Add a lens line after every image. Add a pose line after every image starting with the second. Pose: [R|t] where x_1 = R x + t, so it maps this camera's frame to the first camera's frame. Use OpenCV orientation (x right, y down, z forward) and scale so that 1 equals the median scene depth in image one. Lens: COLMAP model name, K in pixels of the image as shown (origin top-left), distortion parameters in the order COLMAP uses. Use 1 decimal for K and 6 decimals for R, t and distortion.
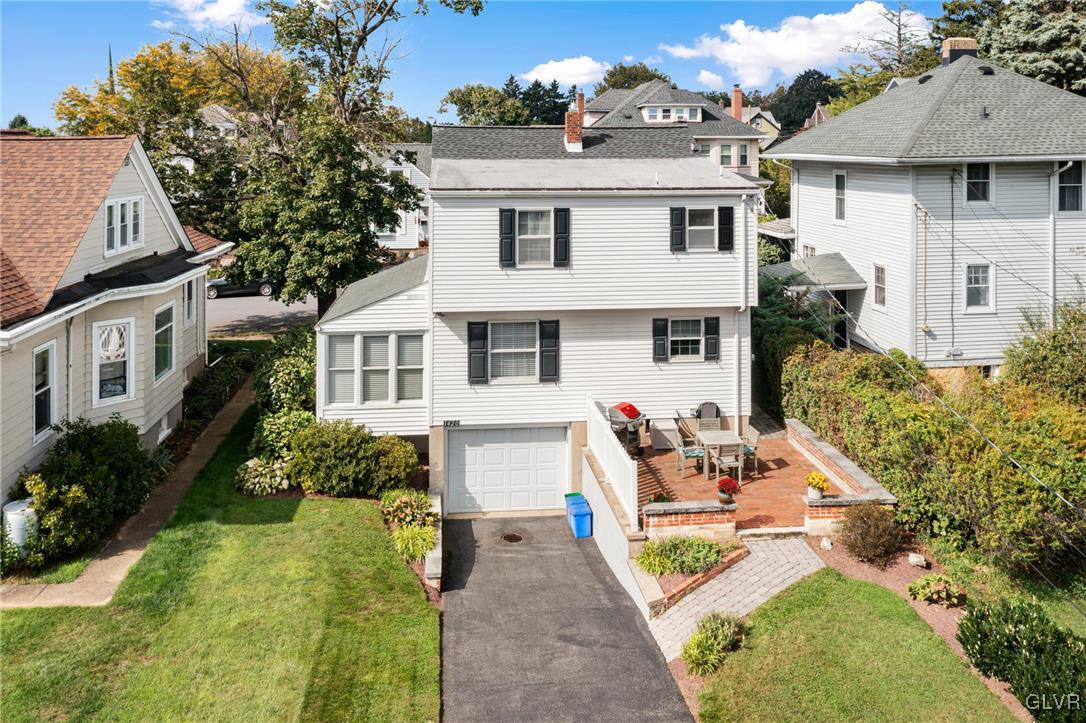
lens RADIAL K [[905.6, 0, 543.6], [0, 905.6, 158.6], [0, 0, 1]] dist [-0.000233, 0.000551]
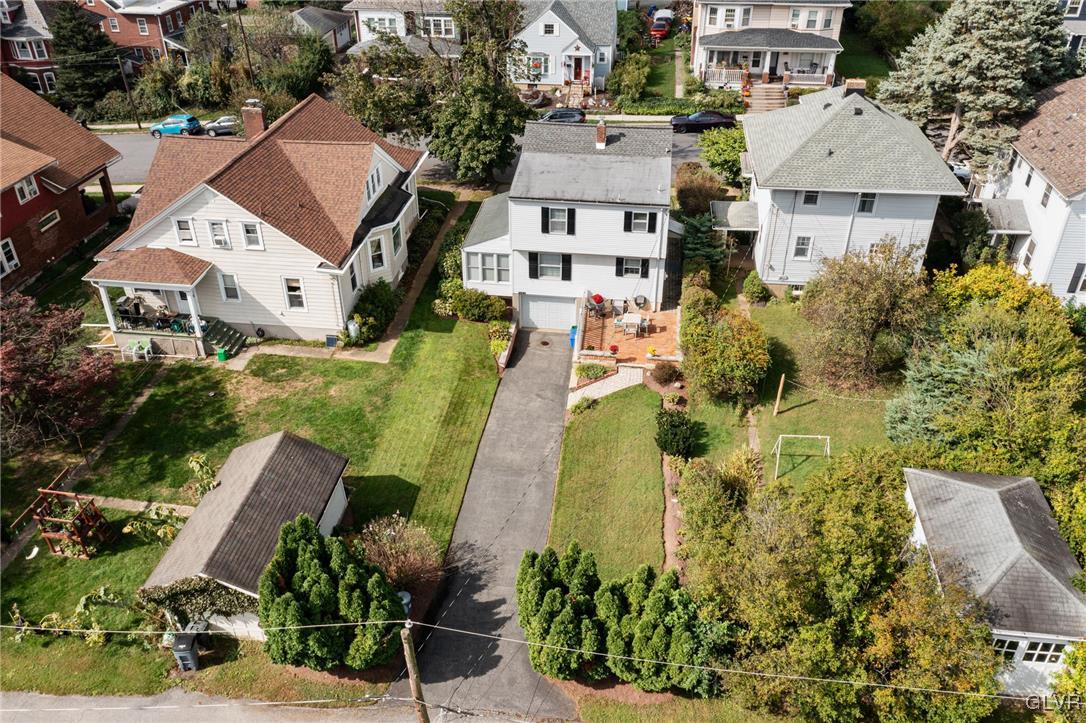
lens RADIAL K [[866.3, 0, 543.0], [0, 866.3, 361.5], [0, 0, 1]] dist [0.002011, 0.005857]
pose [[0.972178, 0.127516, -0.196494, 0.387165], [0.000299, 0.838167, 0.545414, -0.725309], [0.234244, -0.530298, 0.814809, -0.807134]]
